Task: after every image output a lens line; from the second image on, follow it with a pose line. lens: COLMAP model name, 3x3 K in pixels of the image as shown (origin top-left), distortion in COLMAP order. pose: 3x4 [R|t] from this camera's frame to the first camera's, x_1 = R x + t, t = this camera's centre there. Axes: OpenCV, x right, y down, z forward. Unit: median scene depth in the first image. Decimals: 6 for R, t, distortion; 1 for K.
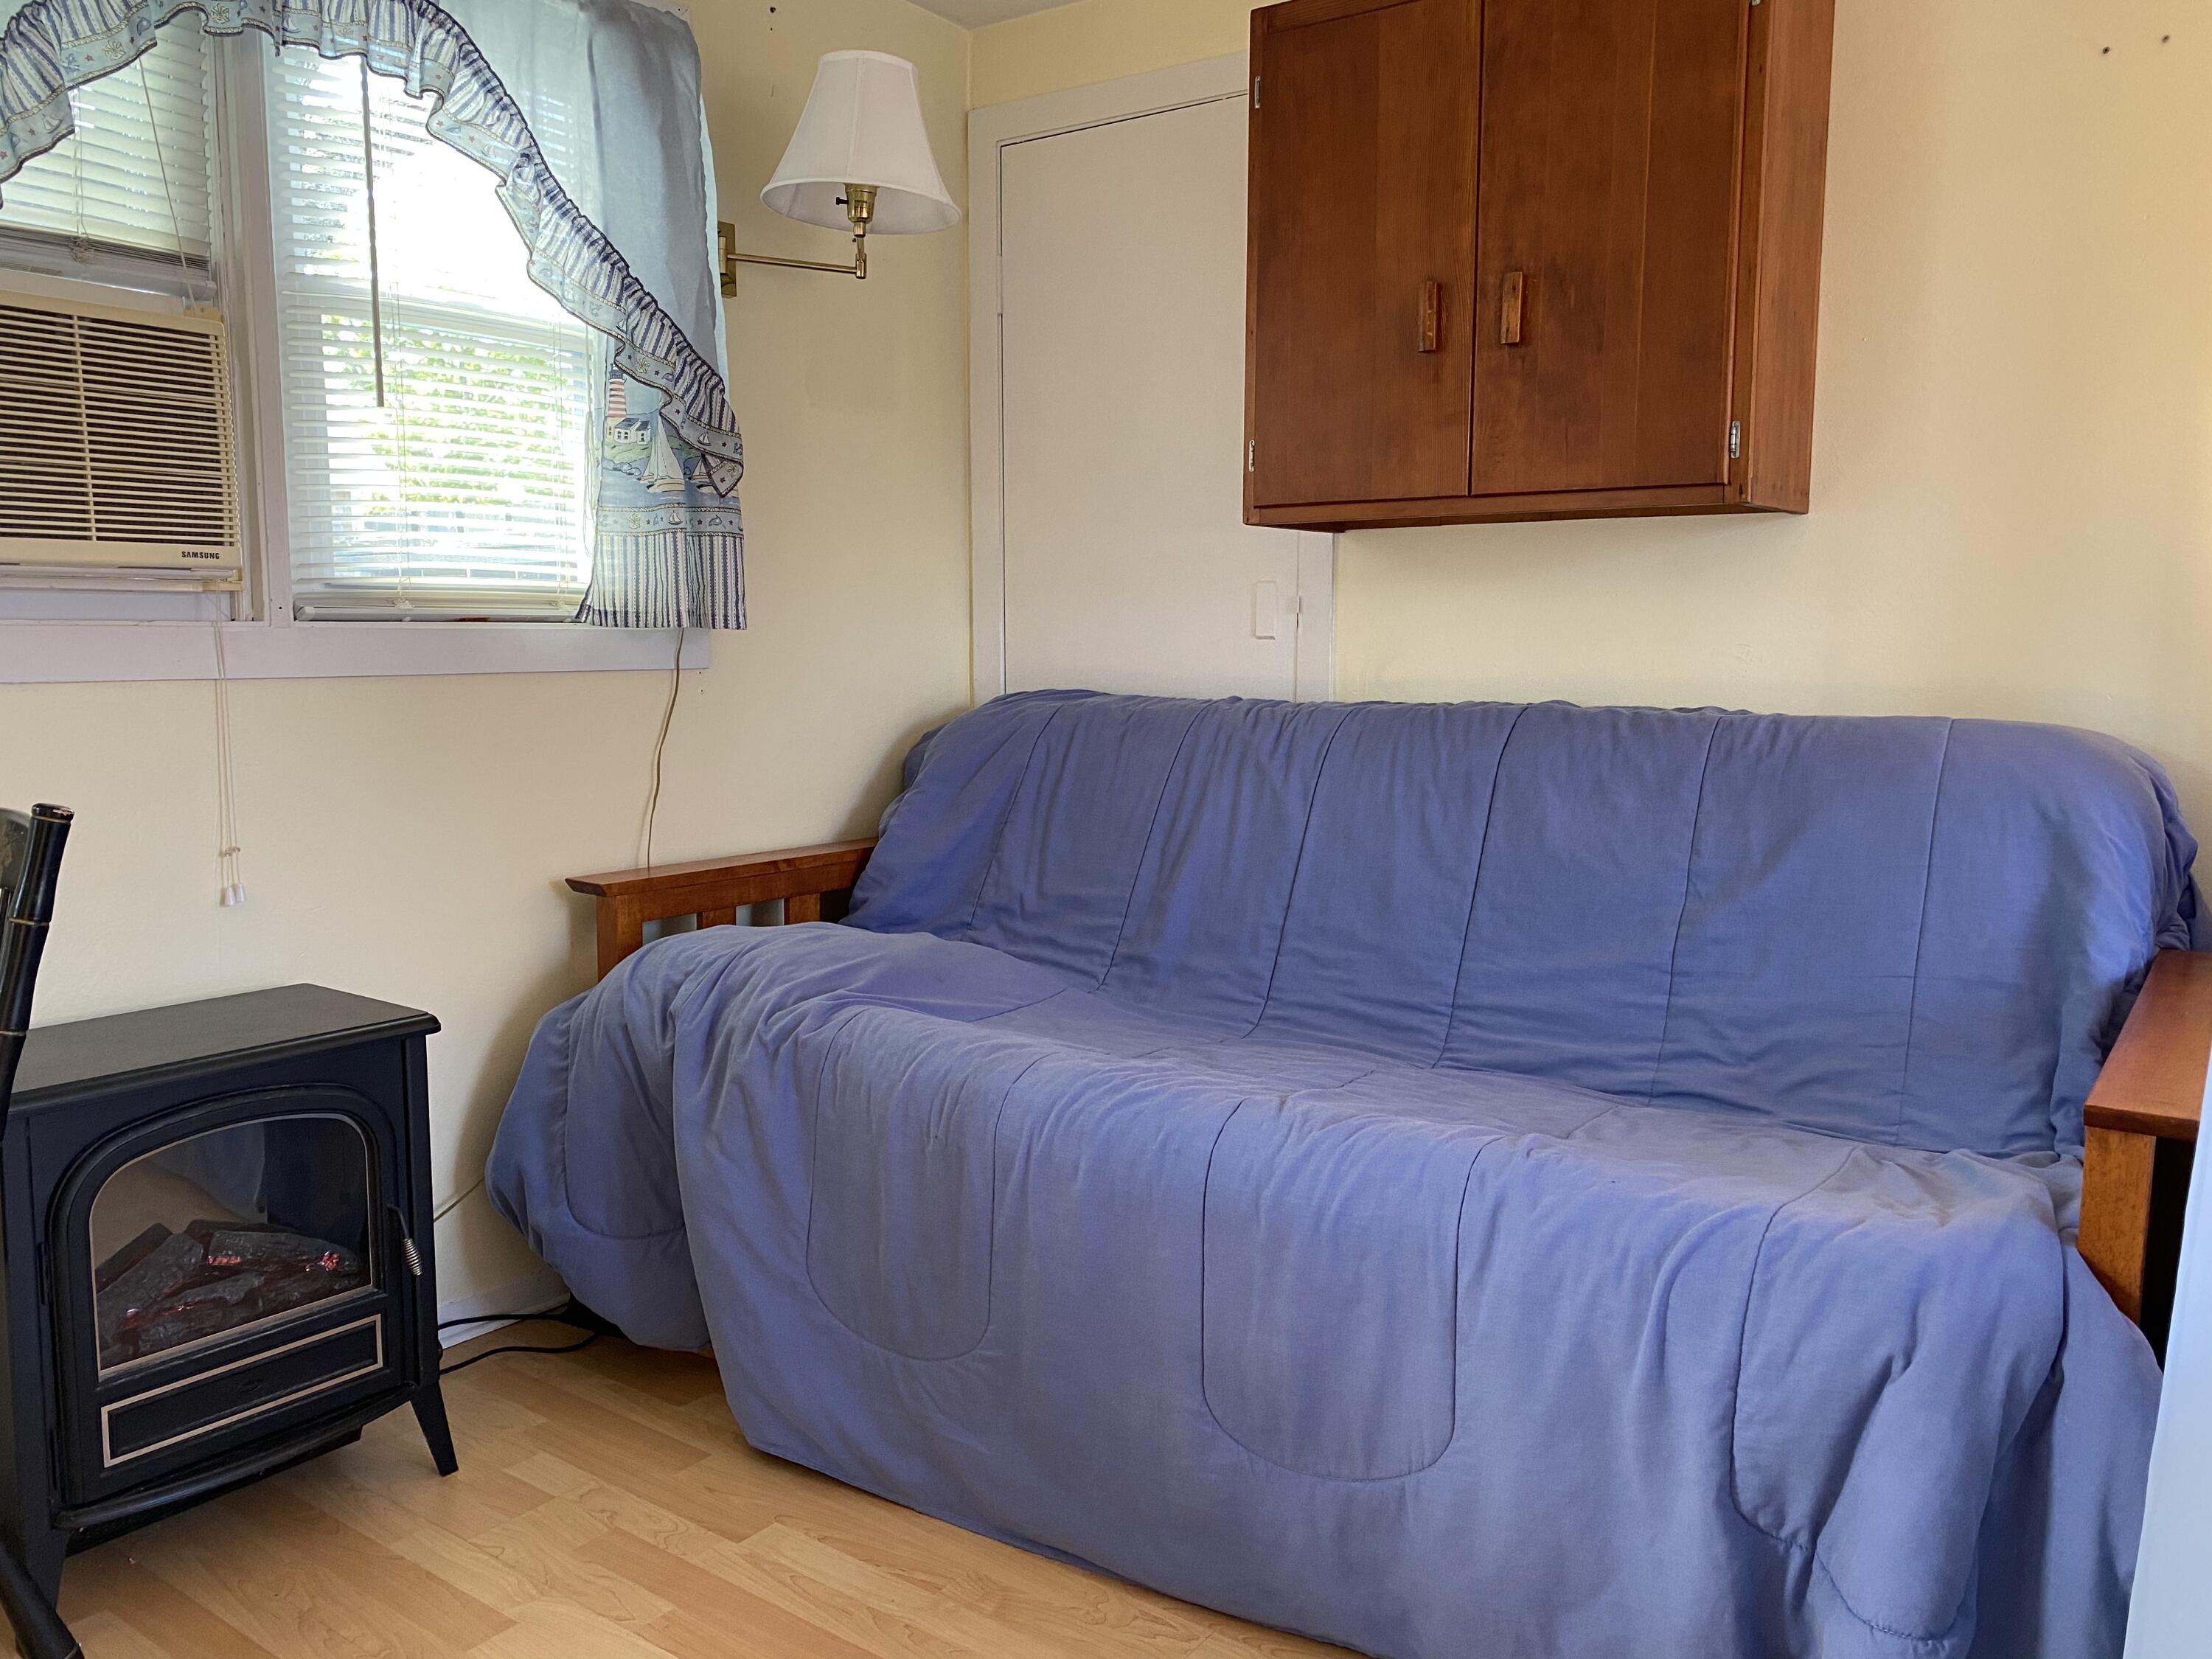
lens RADIAL K [[1676.5, 0, 1106.0], [0, 1676.5, 829.5], [0, 0, 1]] dist [0.040859, -0.058076]
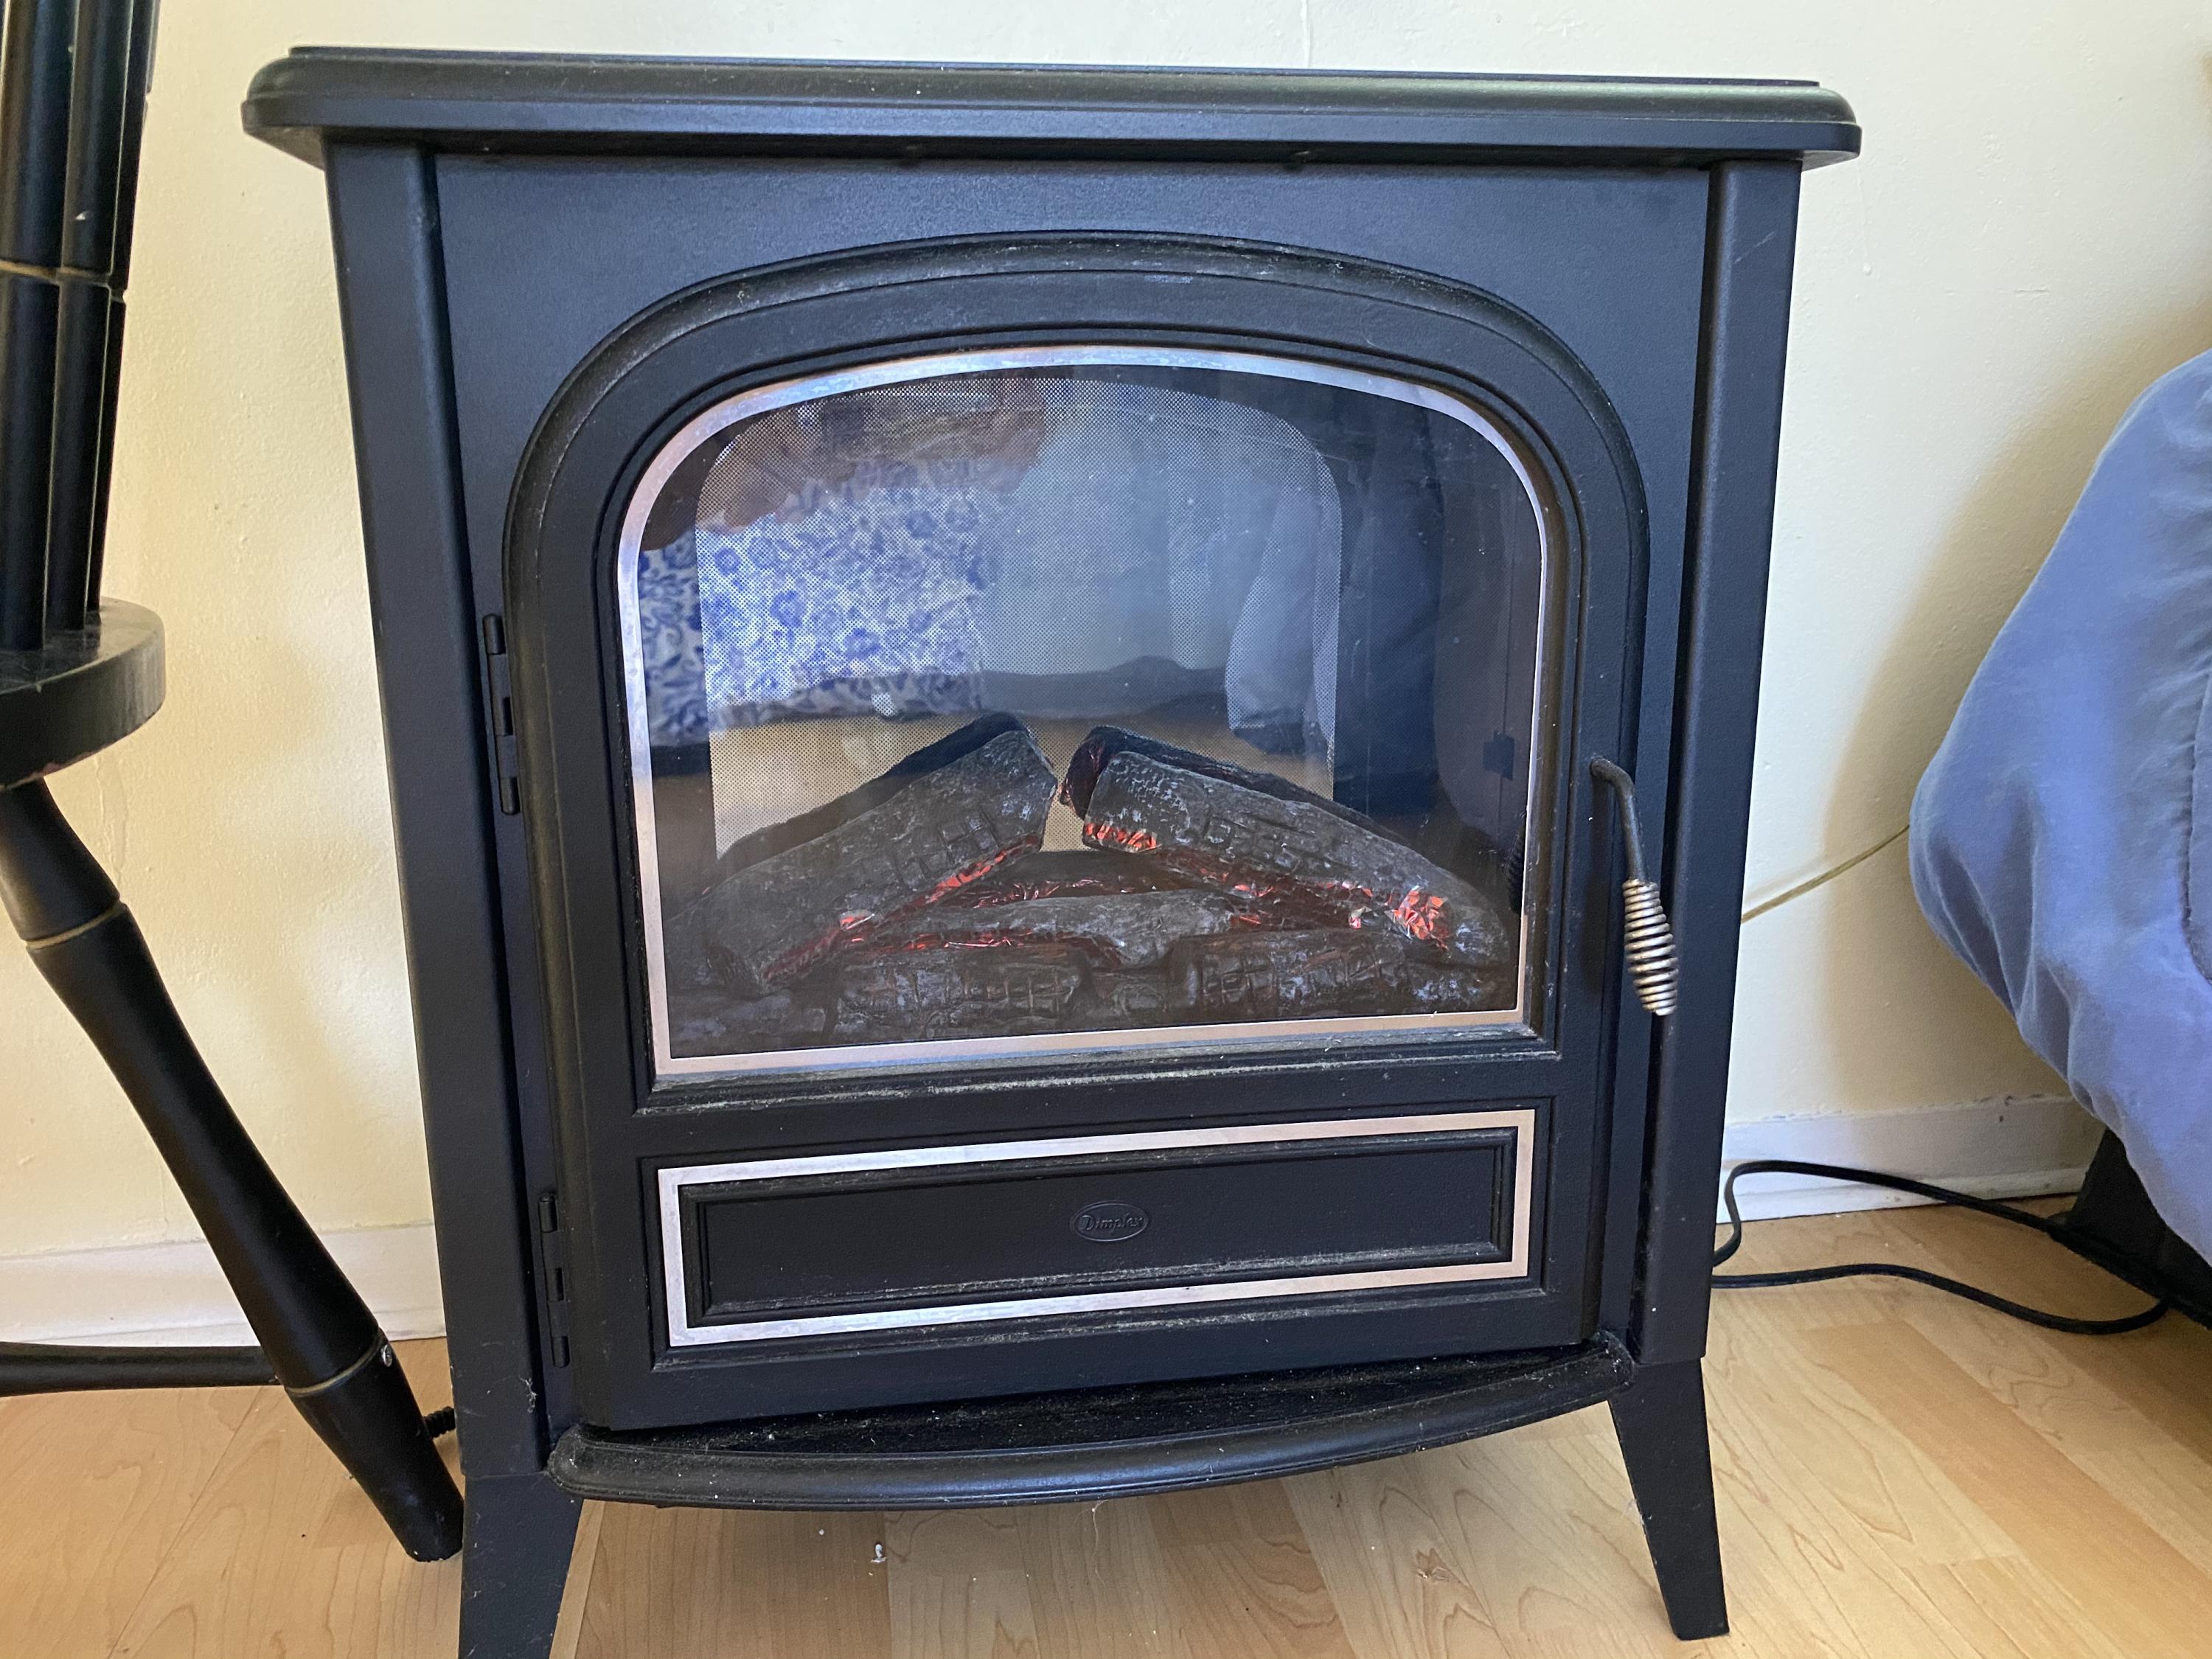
lens RADIAL K [[1676.5, 0, 1106.0], [0, 1676.5, 829.5], [0, 0, 1]] dist [0.040859, -0.058076]
pose [[0.704505, 0.157170, -0.692077, -0.277337], [-0.067757, 0.985611, 0.154857, 0.191749], [0.706457, -0.062205, 0.705017, 0.721989]]
